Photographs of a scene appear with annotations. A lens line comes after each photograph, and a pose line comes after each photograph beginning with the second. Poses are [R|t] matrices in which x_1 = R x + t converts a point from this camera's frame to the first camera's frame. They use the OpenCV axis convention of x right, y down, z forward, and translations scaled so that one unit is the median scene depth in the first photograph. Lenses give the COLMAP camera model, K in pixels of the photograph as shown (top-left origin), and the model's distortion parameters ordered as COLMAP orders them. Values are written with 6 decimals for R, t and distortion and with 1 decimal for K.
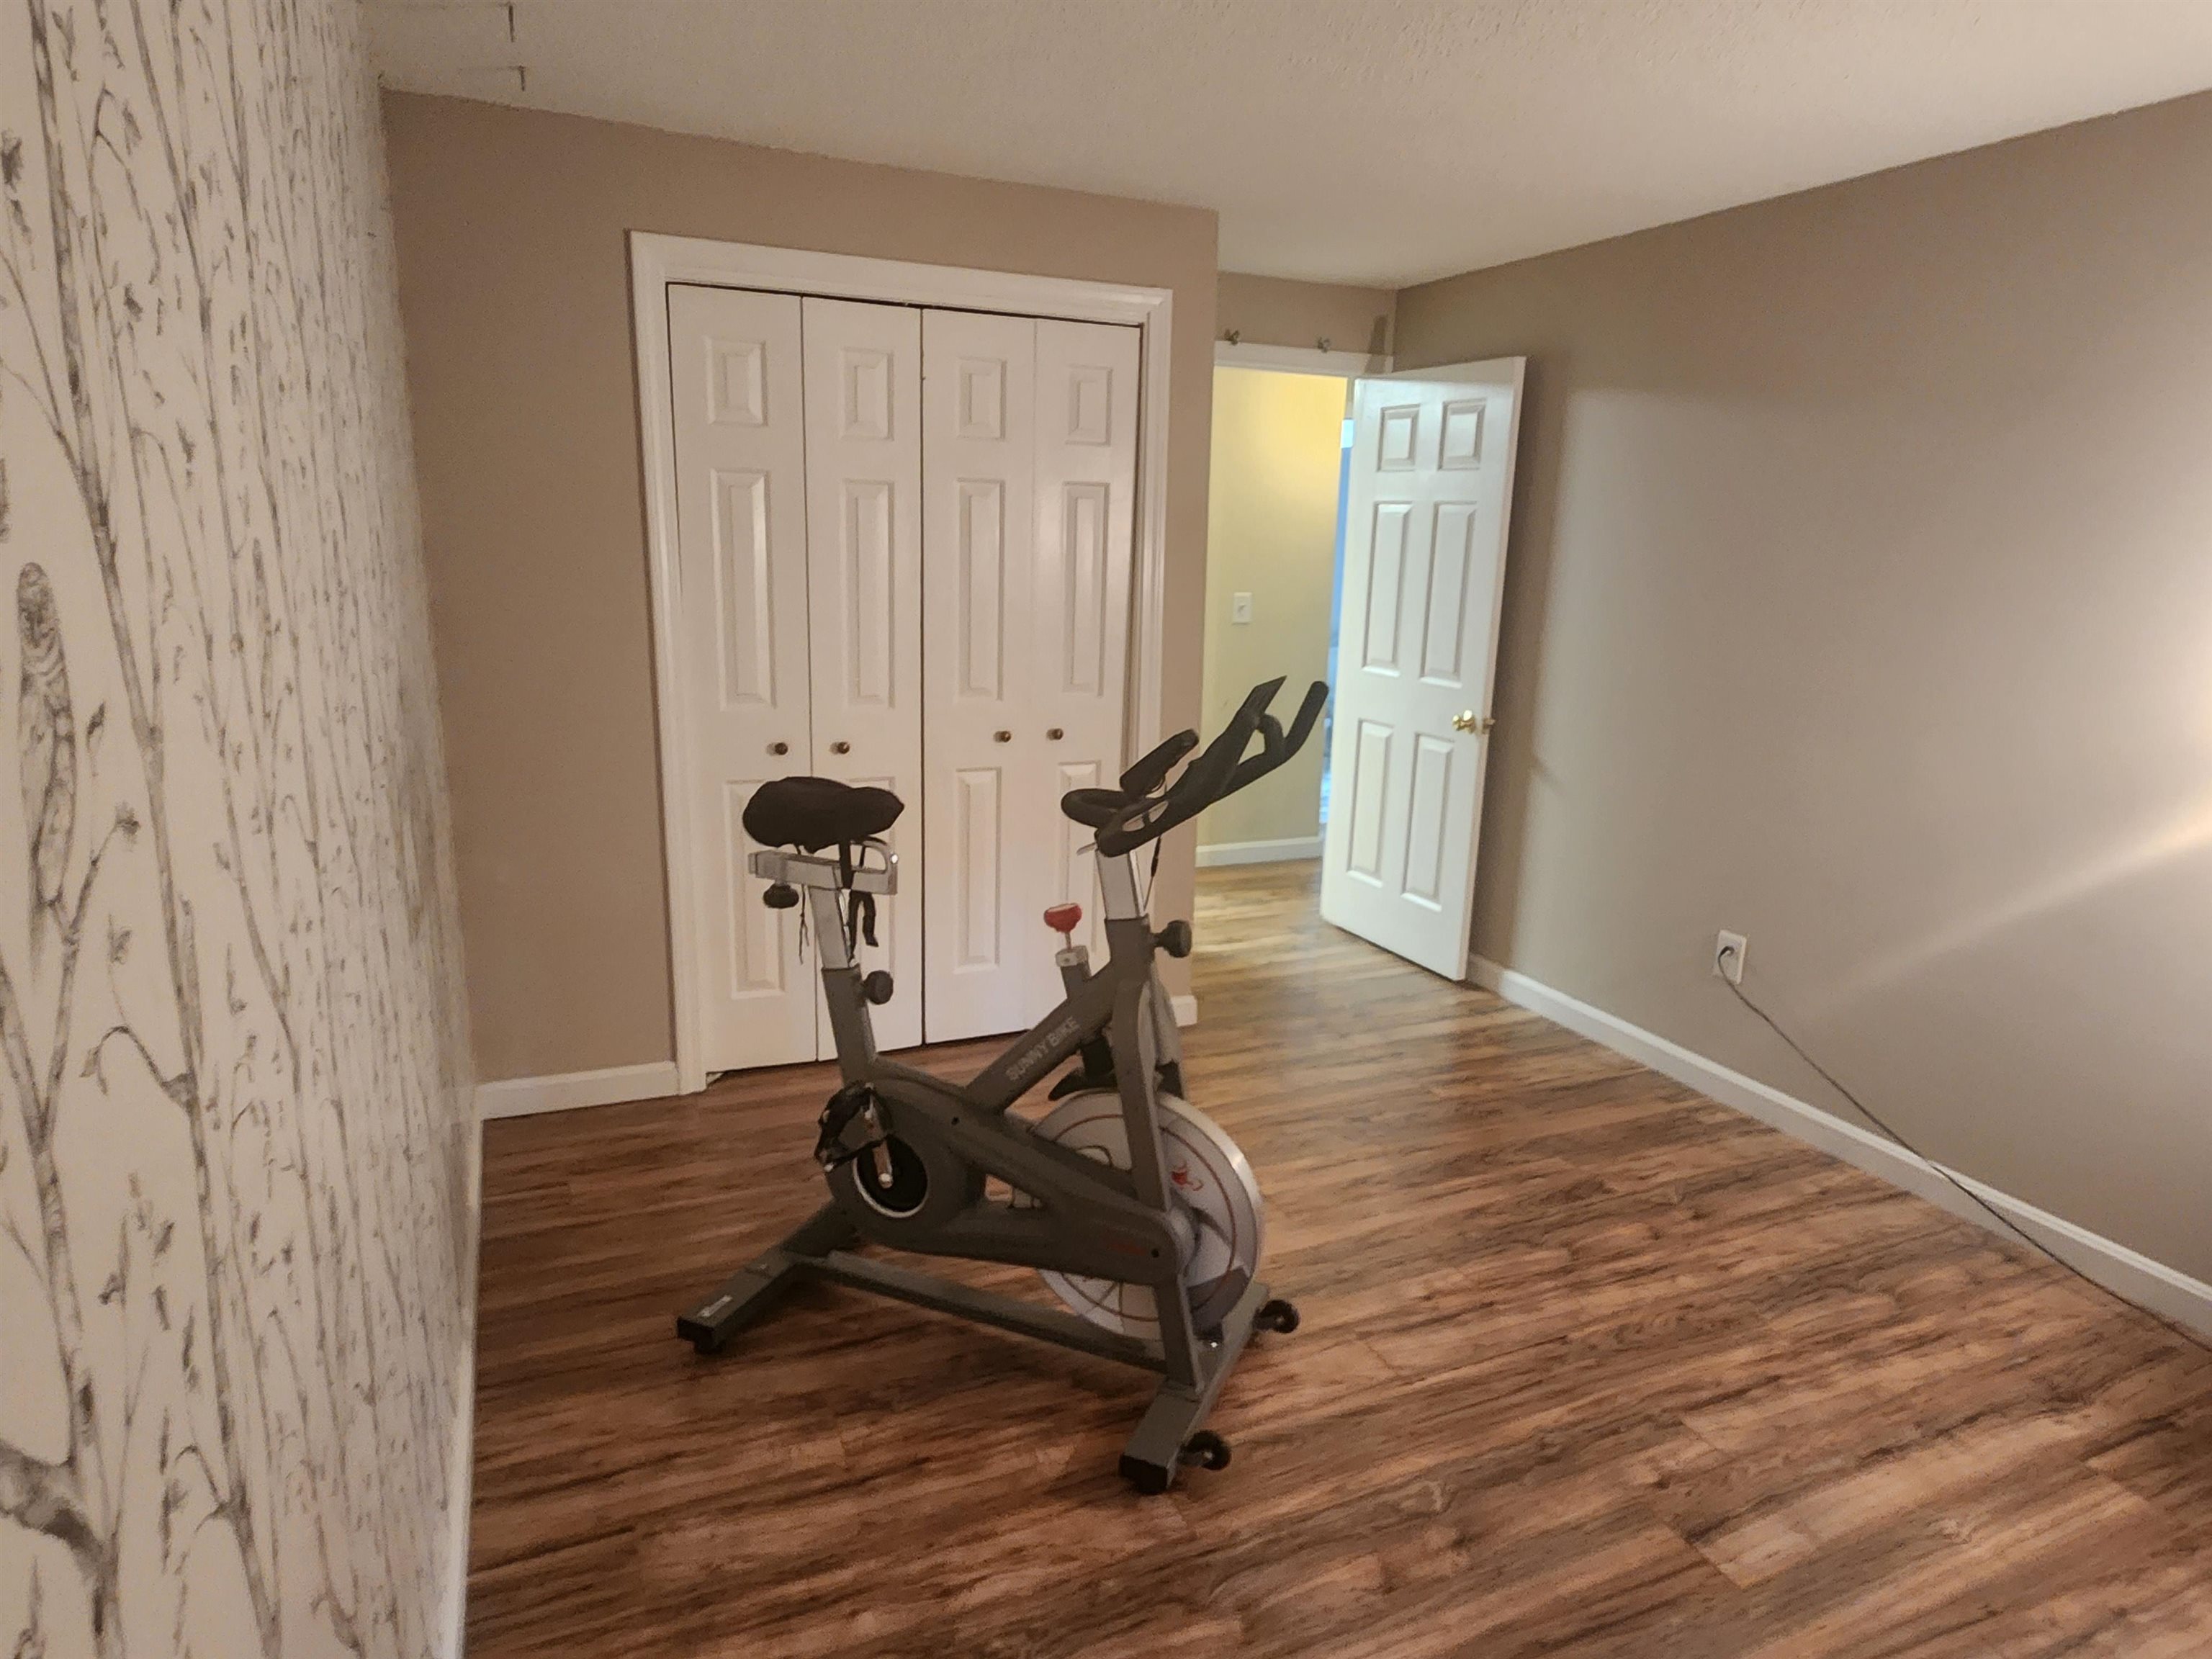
lens RADIAL K [[1380.0, 0, 1110.5], [0, 1380.0, 836.4], [0, 0, 1]] dist [0.017368, 0.001027]
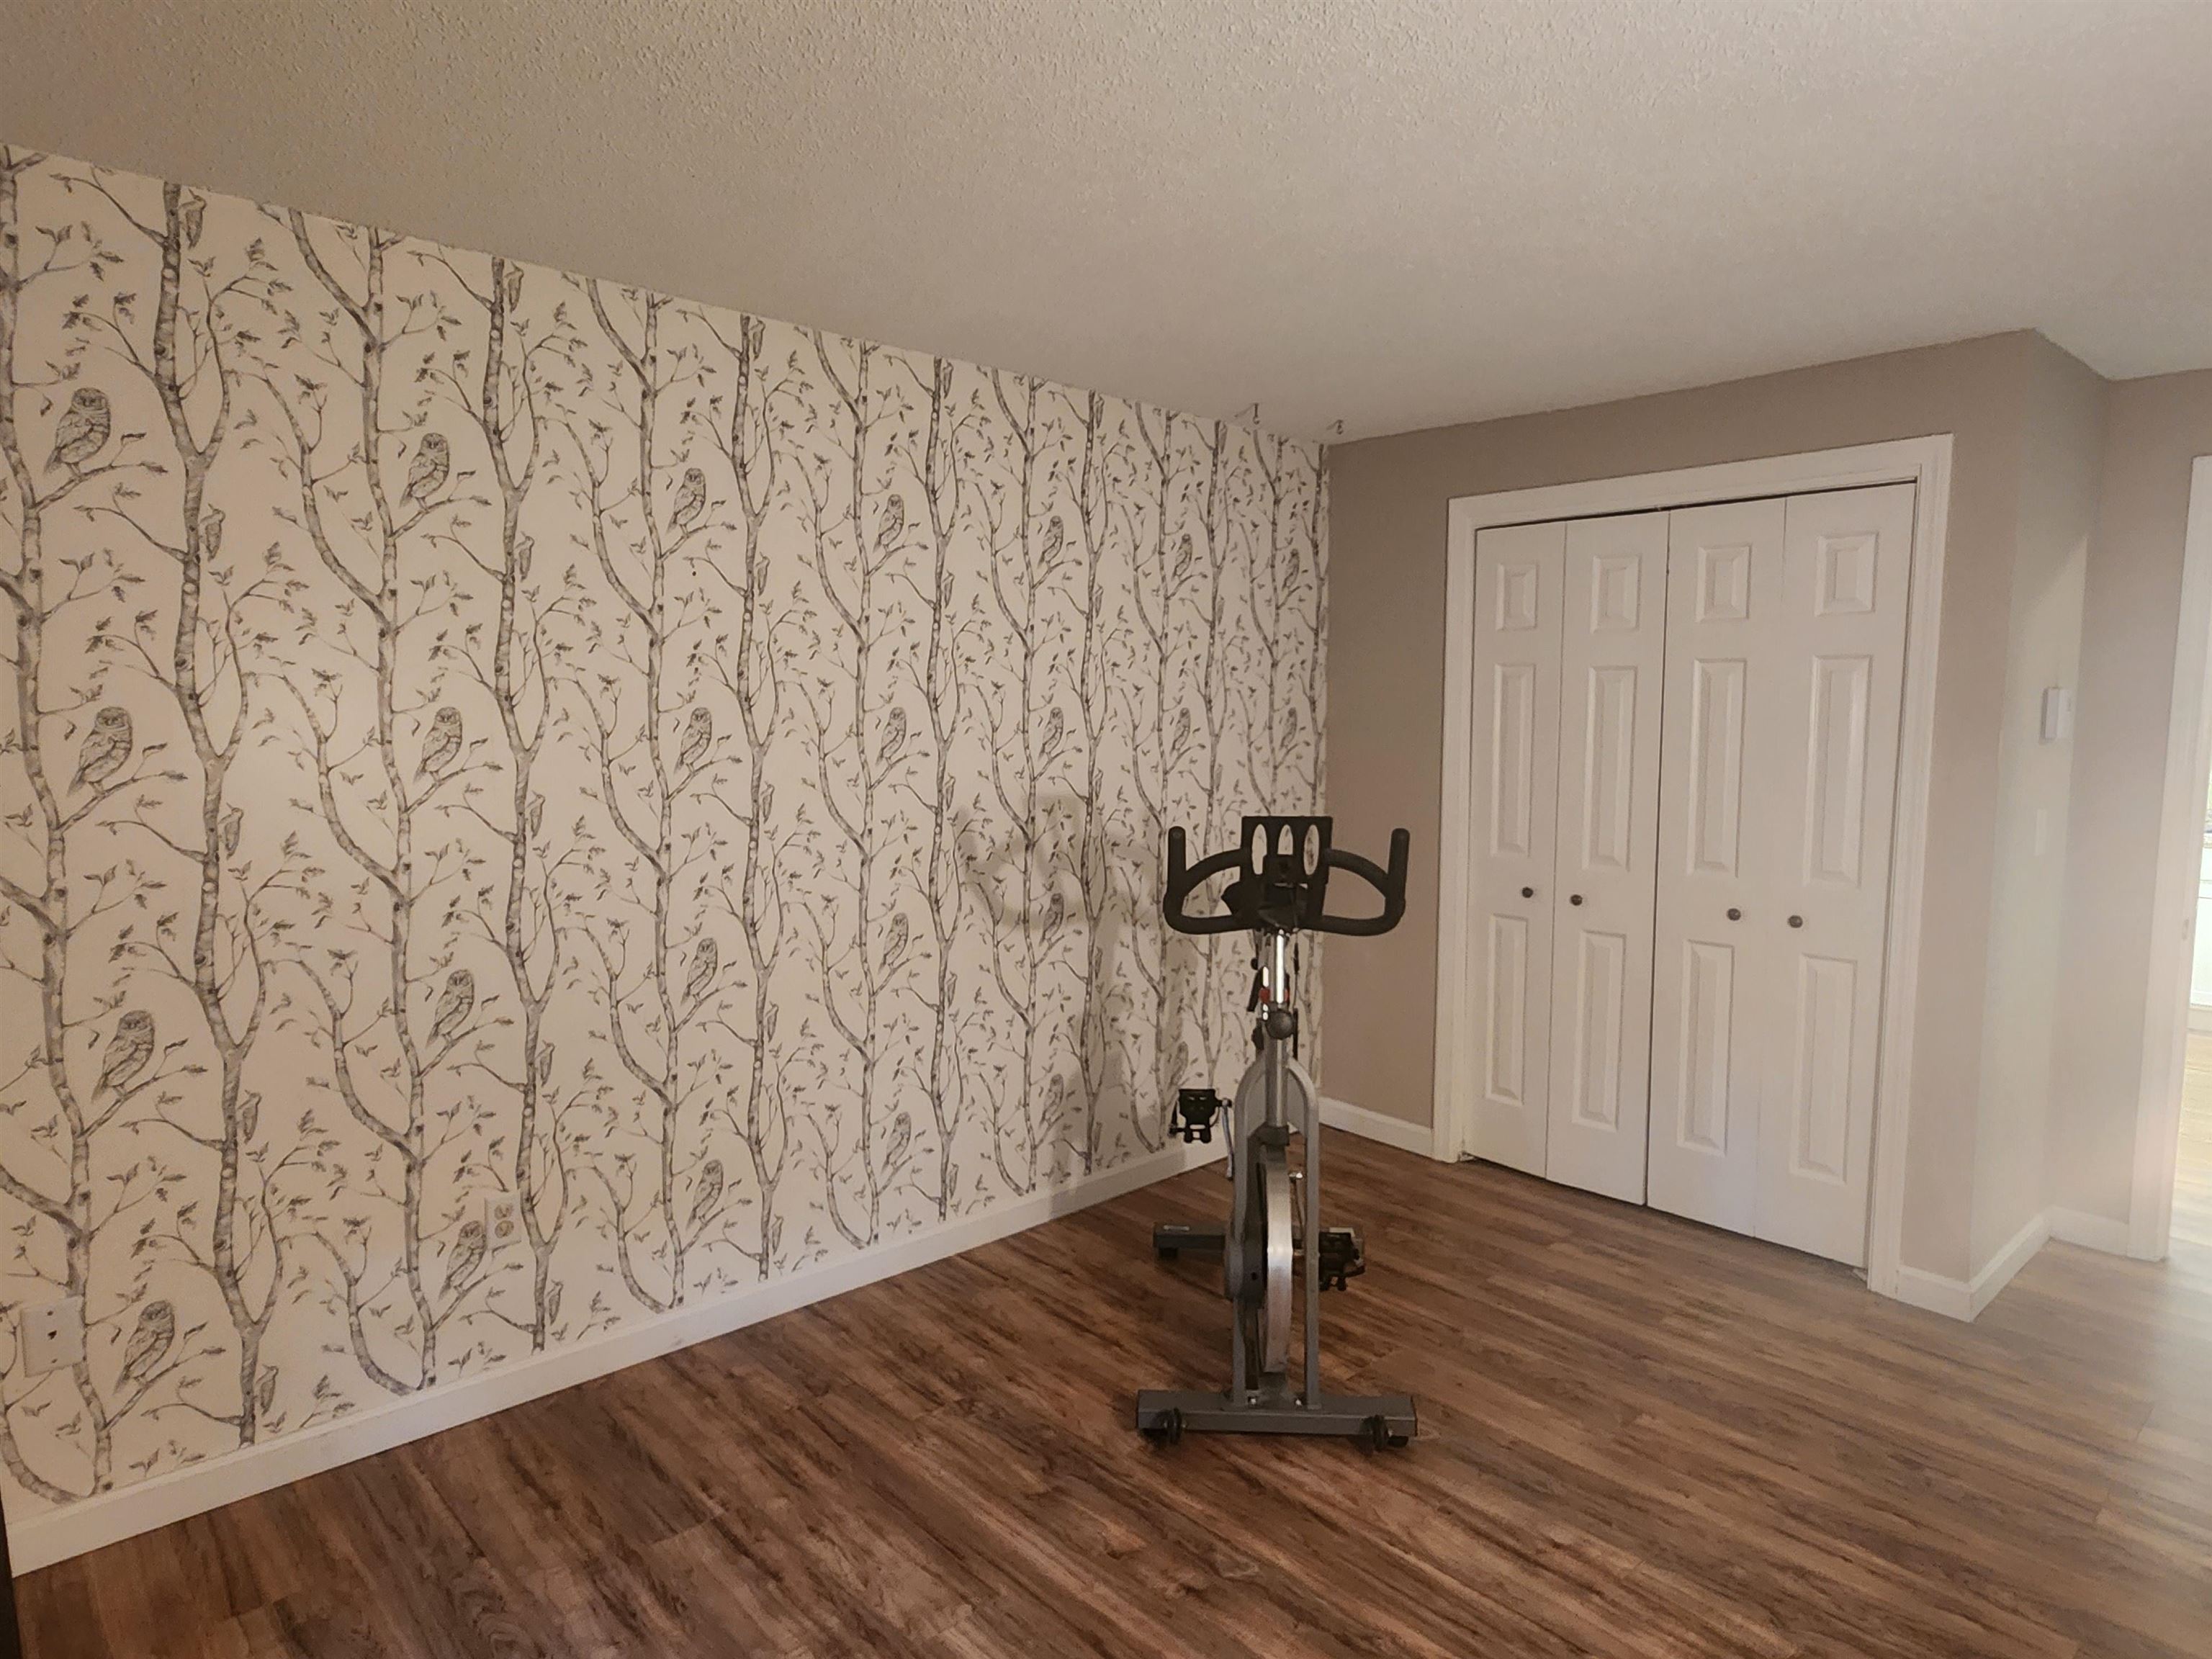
lens RADIAL K [[1380.0, 0, 1106.5], [0, 1380.0, 822.8], [0, 0, 1]] dist [0.017368, 0.001027]
pose [[0.286709, 0.059880, -0.956144, 0.779120], [-0.206634, 0.978418, -0.000687, -0.046397], [0.935468, 0.197769, 0.292895, 0.306499]]
